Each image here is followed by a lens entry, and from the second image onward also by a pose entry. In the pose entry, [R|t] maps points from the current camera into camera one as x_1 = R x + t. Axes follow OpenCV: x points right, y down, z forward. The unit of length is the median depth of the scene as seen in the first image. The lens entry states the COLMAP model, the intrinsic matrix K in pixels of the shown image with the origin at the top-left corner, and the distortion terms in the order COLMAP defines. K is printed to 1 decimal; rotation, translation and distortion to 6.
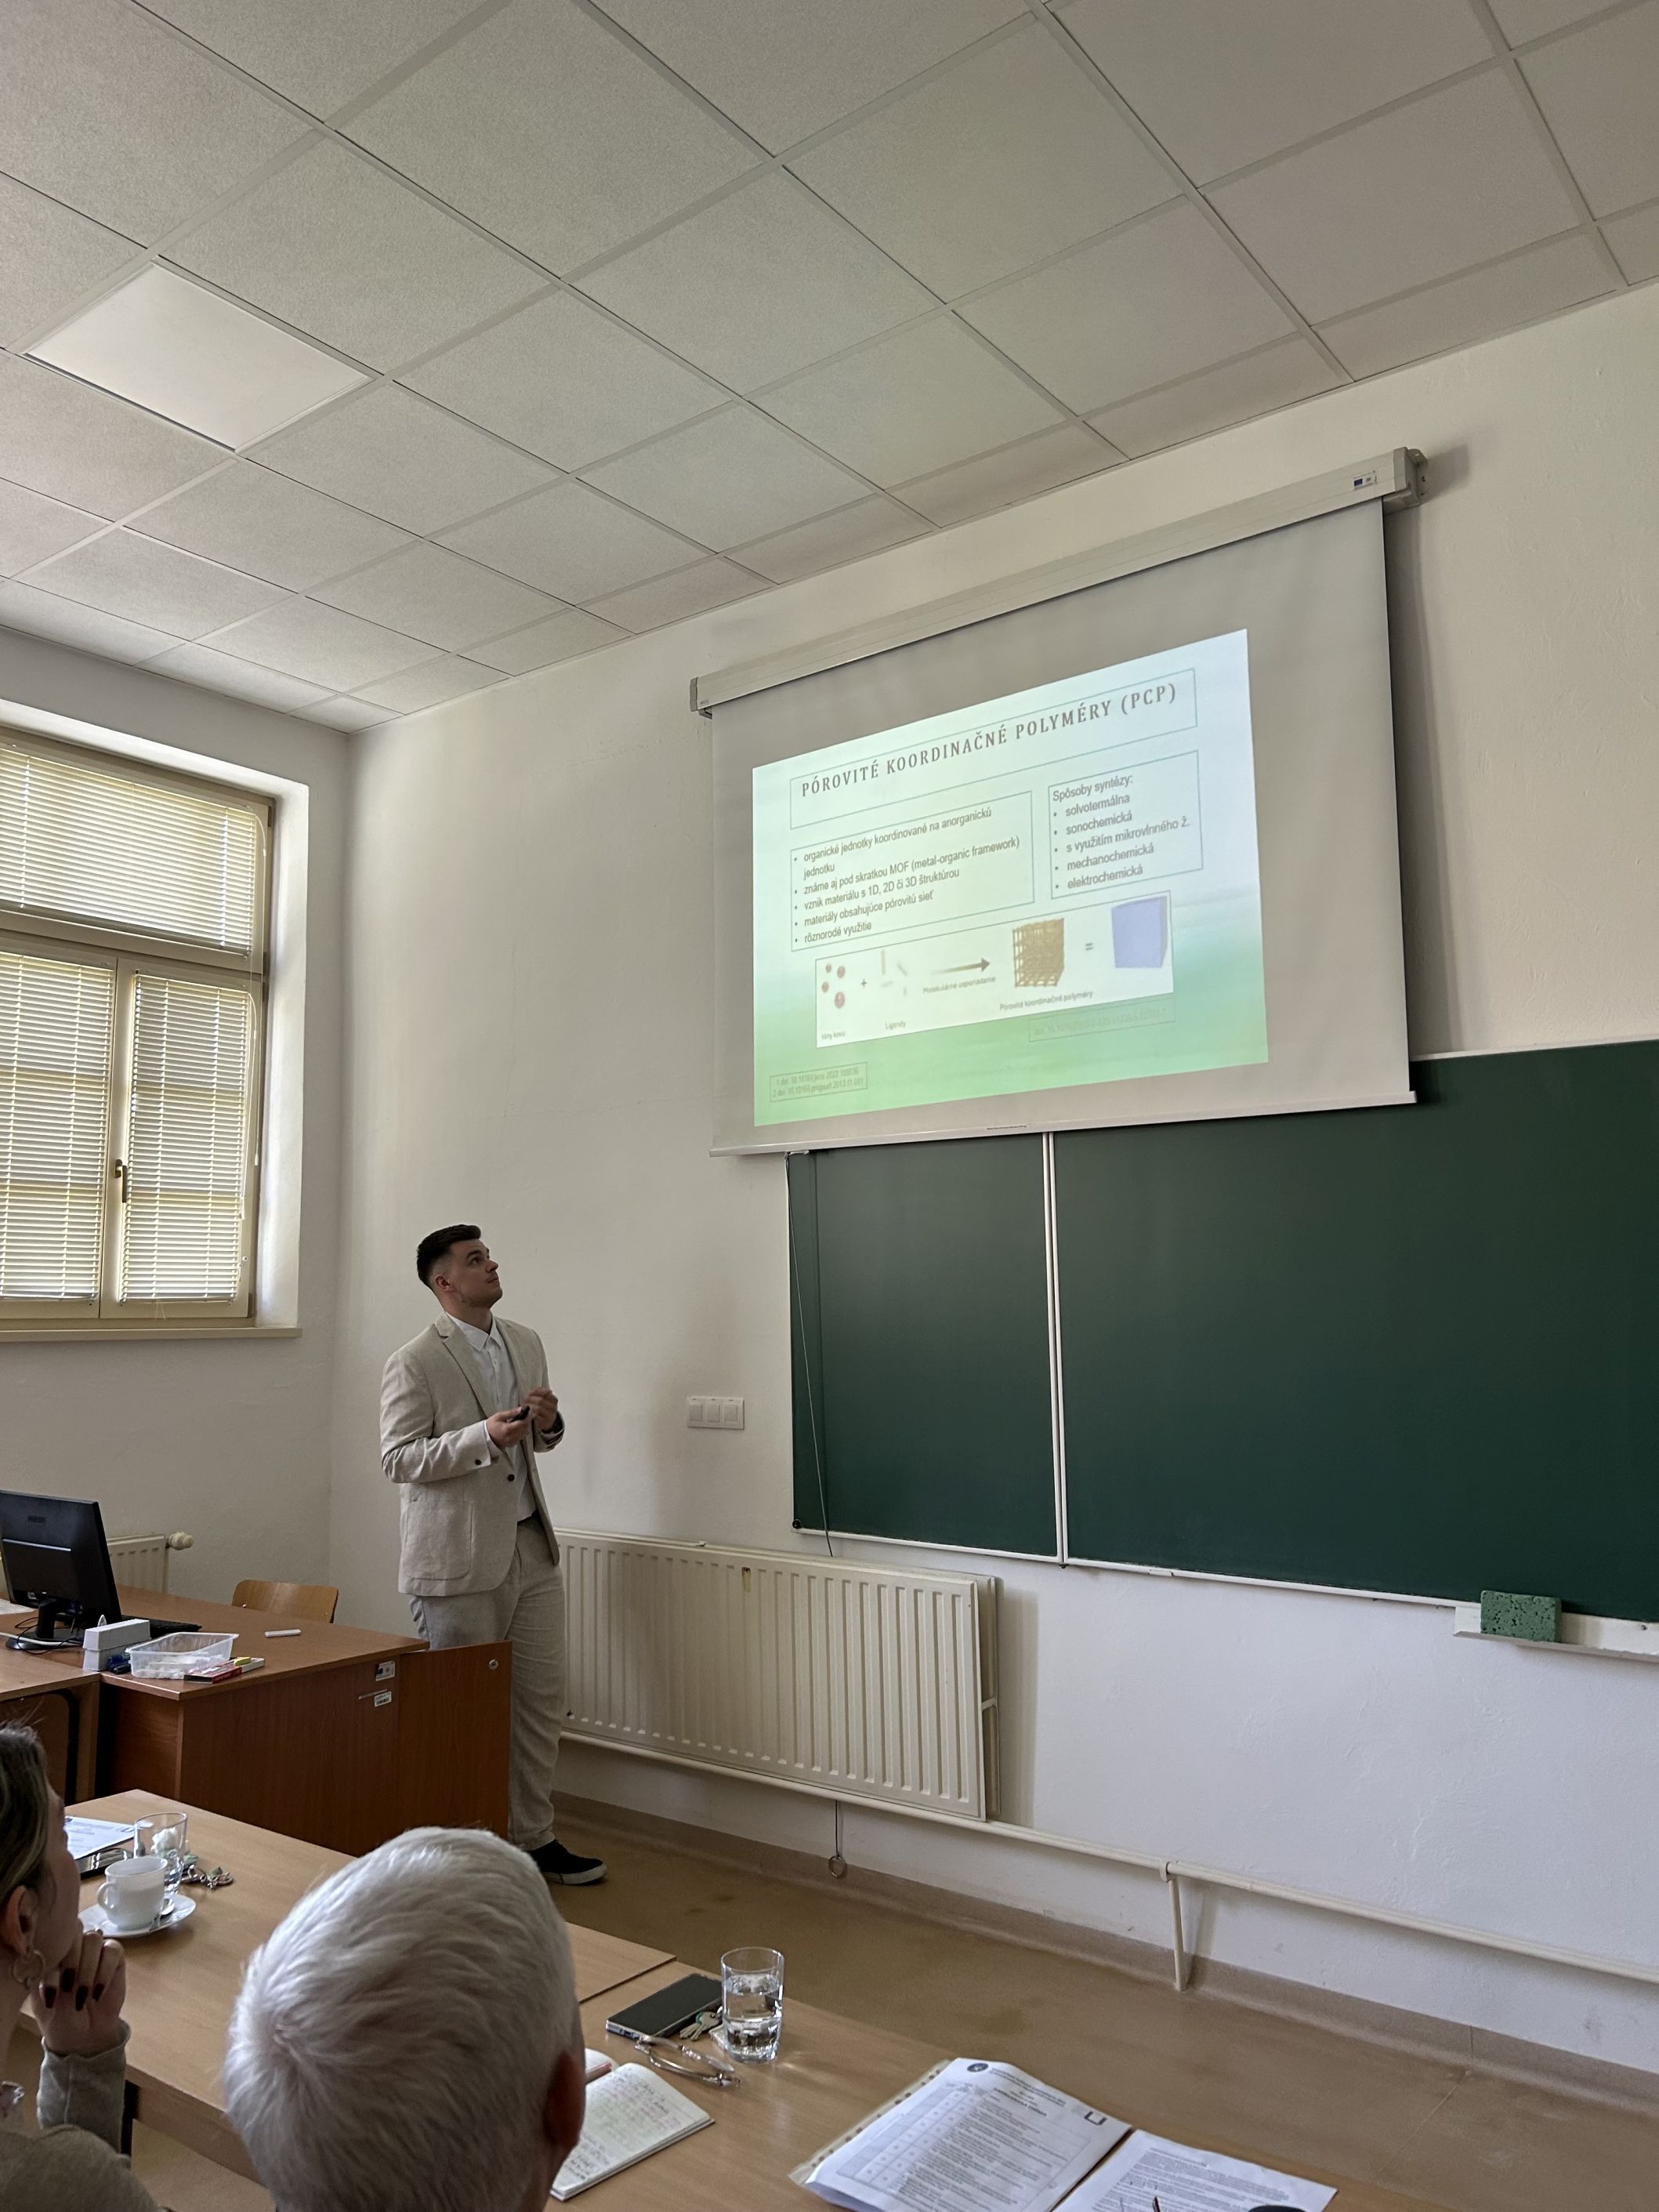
lens RADIAL K [[1689.2, 0, 801.1], [0, 1689.2, 1075.1], [0, 0, 1]] dist [0.083499, -0.077388]
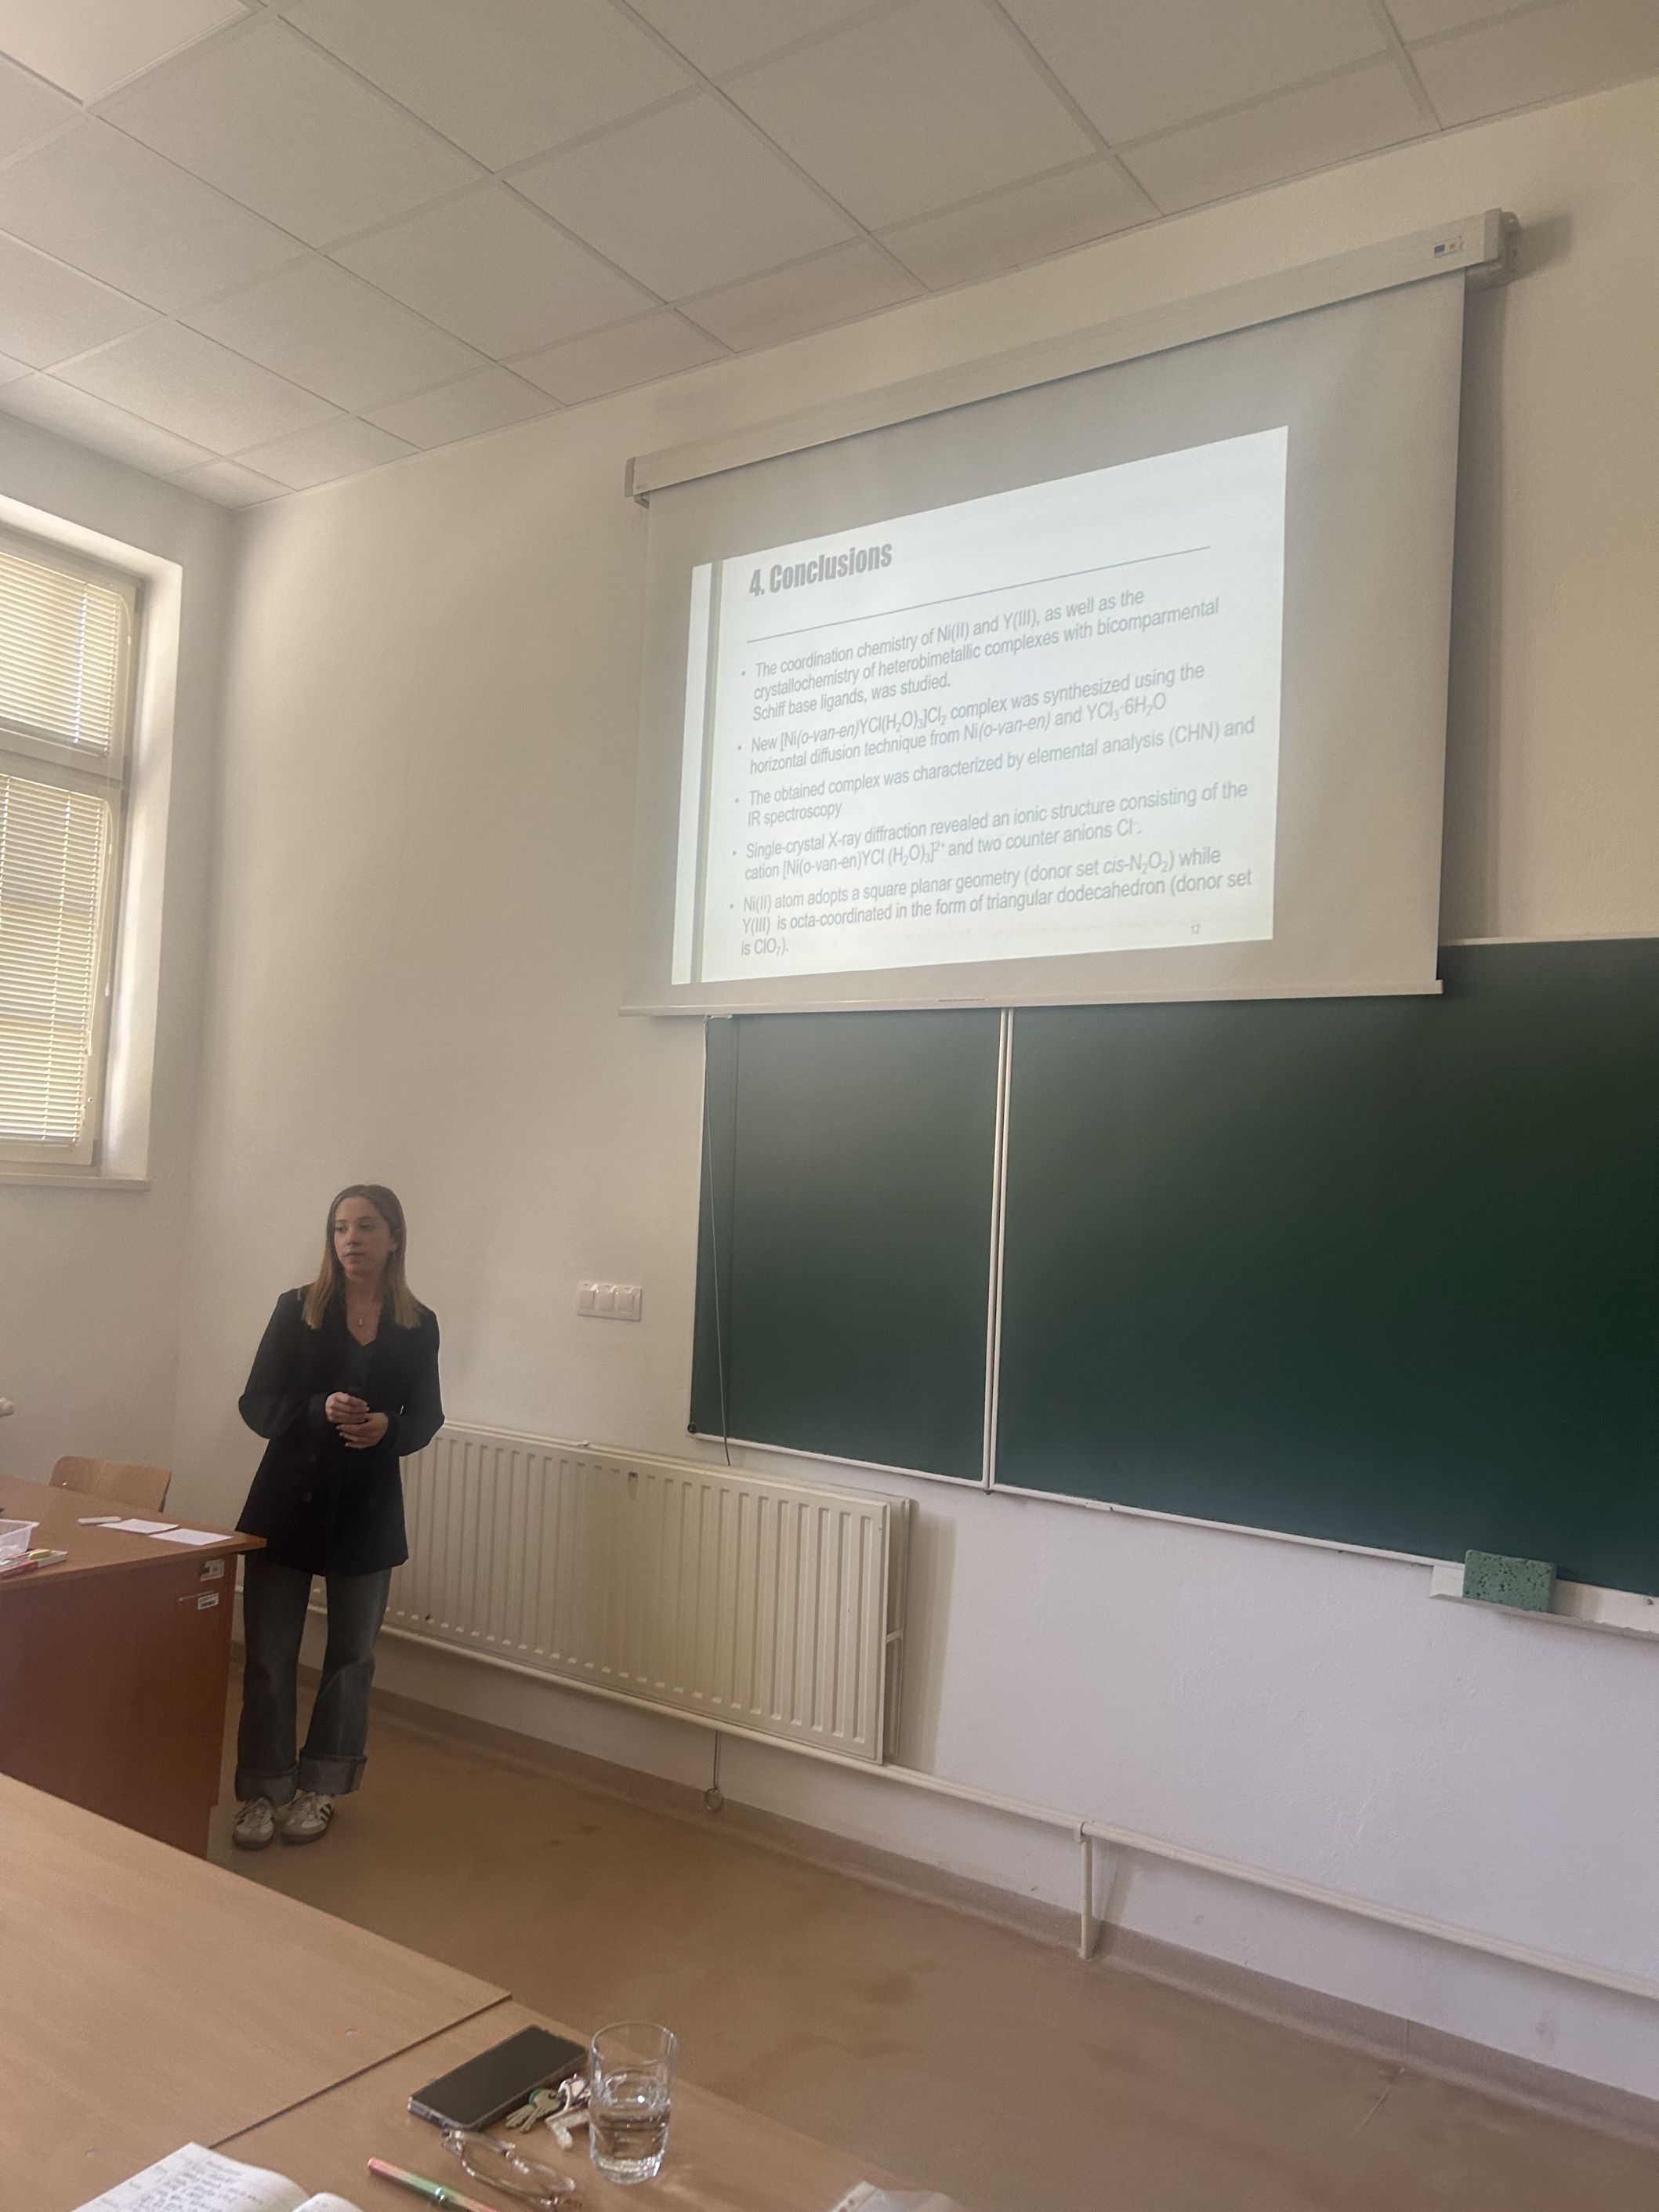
lens RADIAL K [[1689.2, 0, 785.8], [0, 1689.2, 1101.7], [0, 0, 1]] dist [0.083499, -0.077388]
pose [[0.997058, 0.062014, 0.045062, -0.004771], [-0.065341, 0.994923, 0.076549, 0.022967], [-0.040086, -0.079268, 0.996047, 0.132032]]
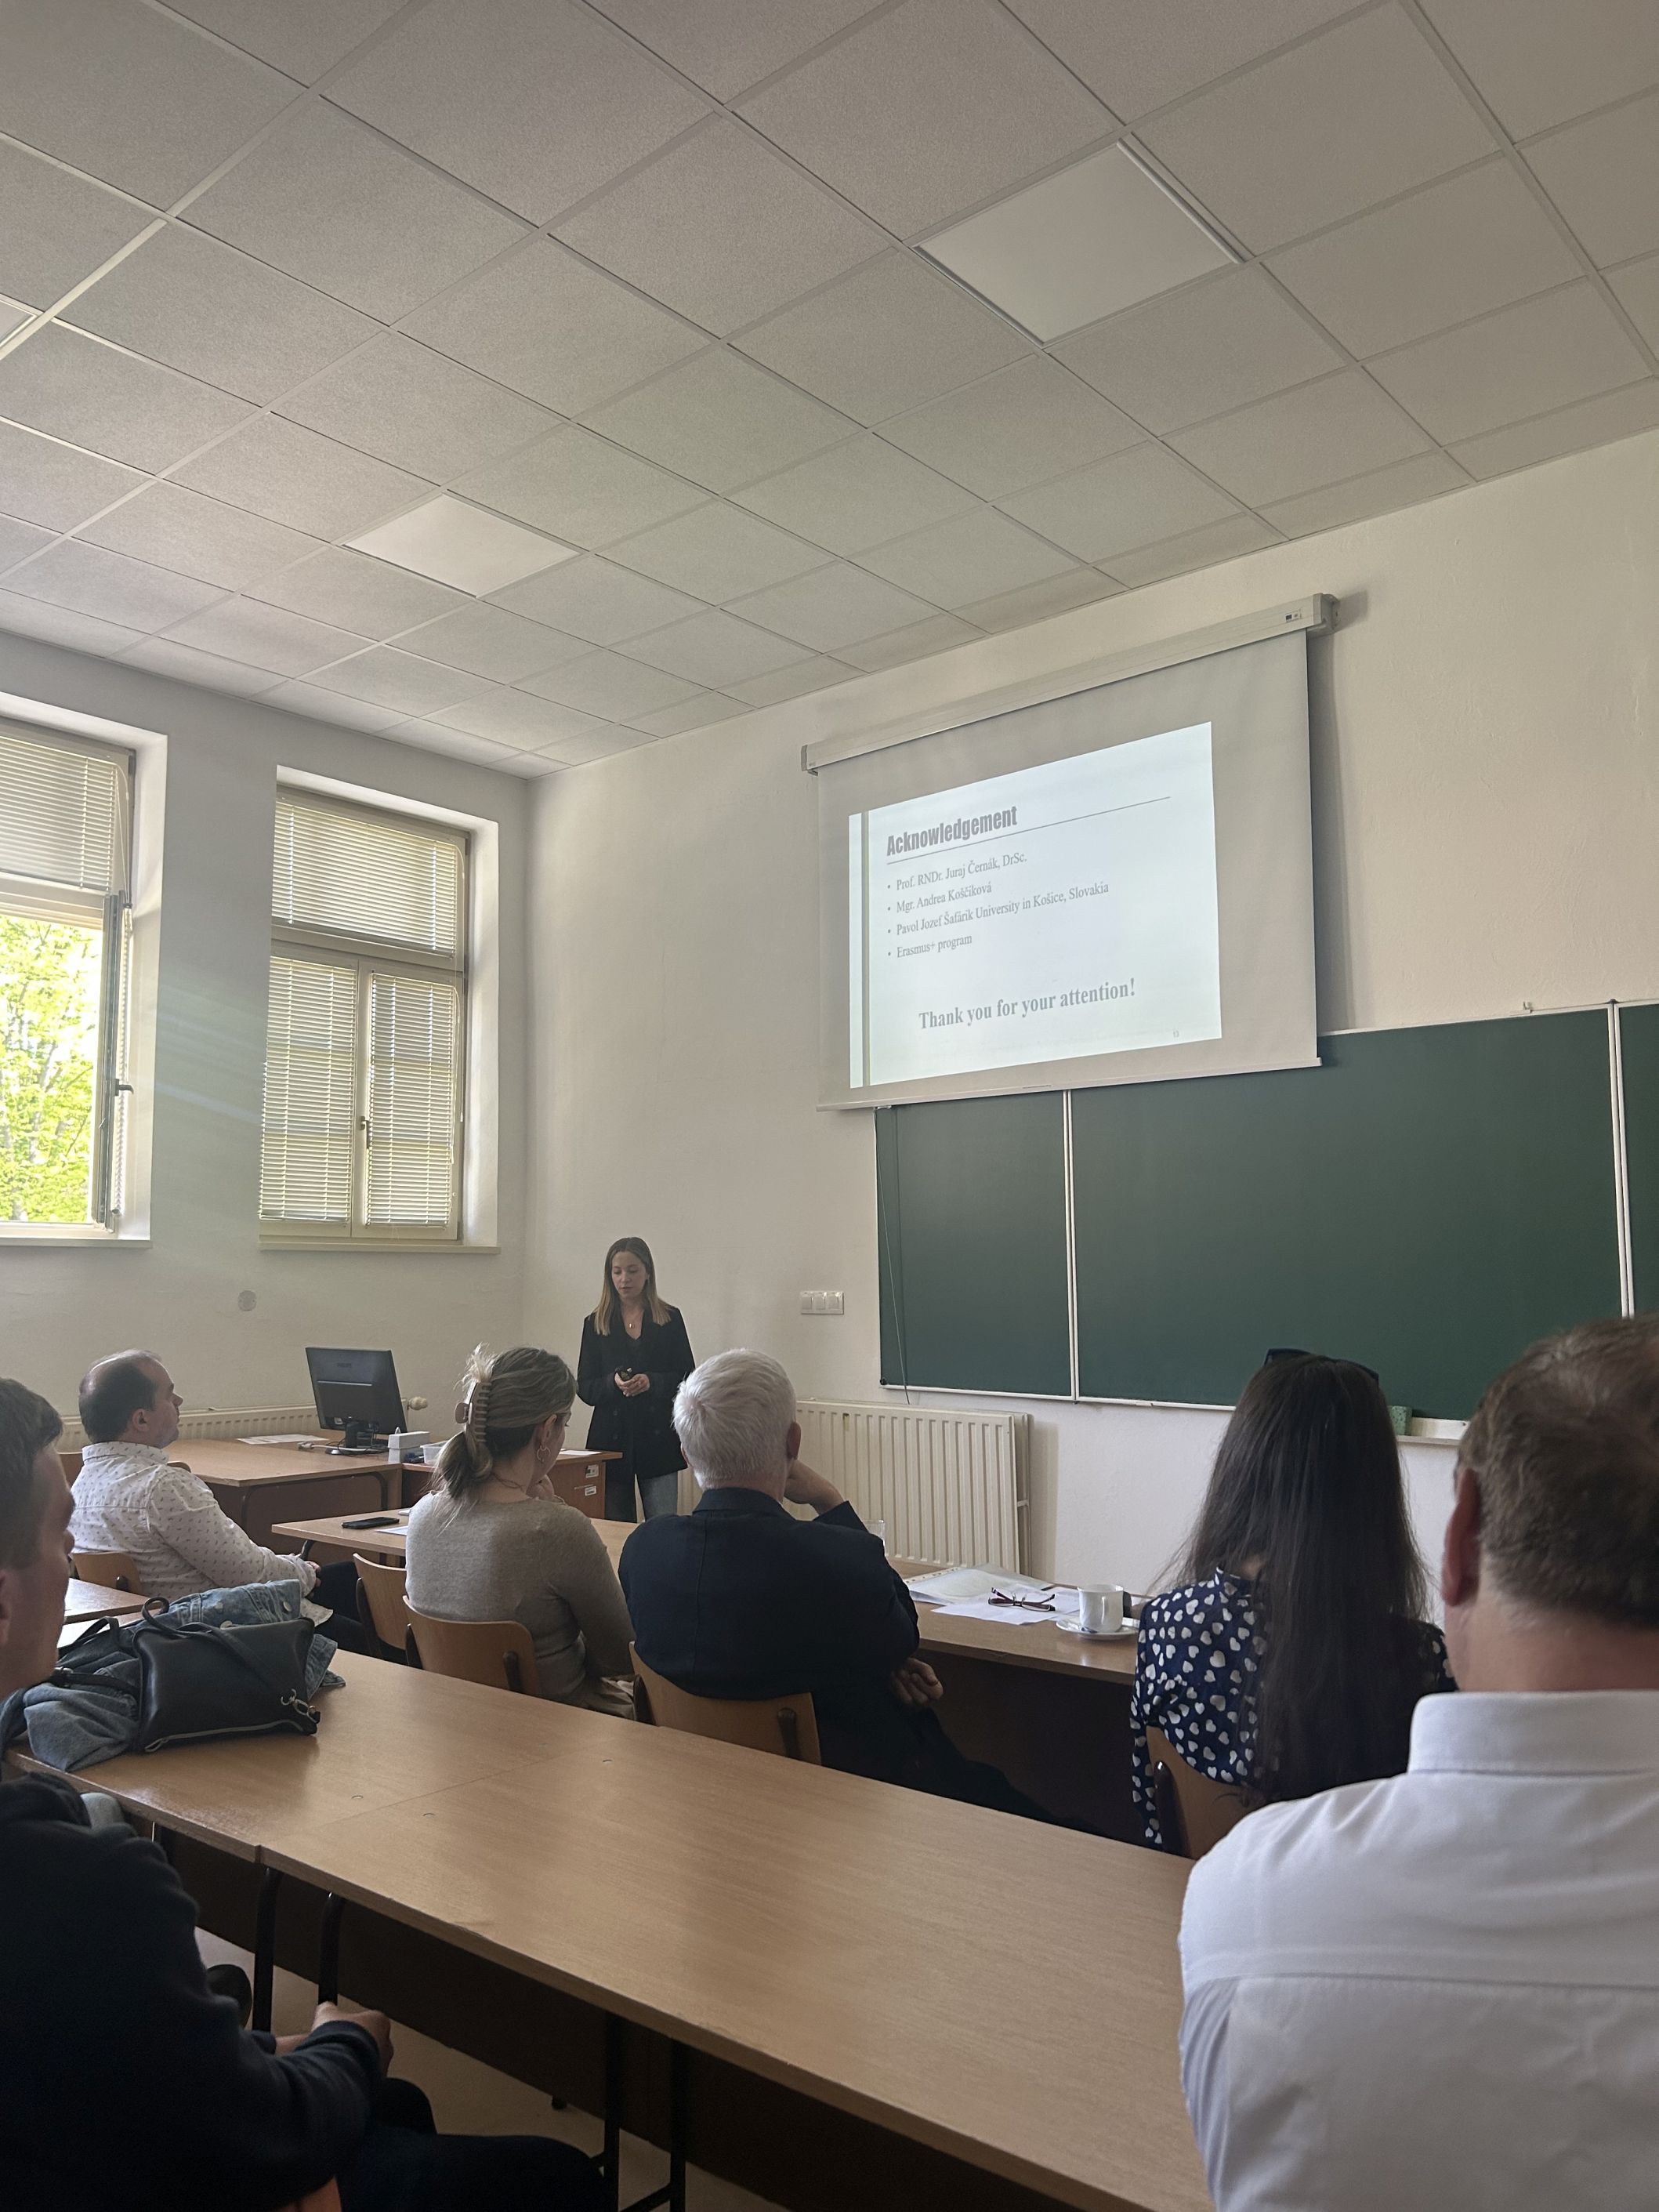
lens RADIAL K [[1689.2, 0, 823.1], [0, 1689.2, 1105.3], [0, 0, 1]] dist [0.083499, -0.077388]
pose [[0.999174, -0.000911, -0.040636, 0.005142], [0.002098, 0.999572, 0.029179, 0.005977], [0.040593, -0.029240, 0.998748, -0.374051]]
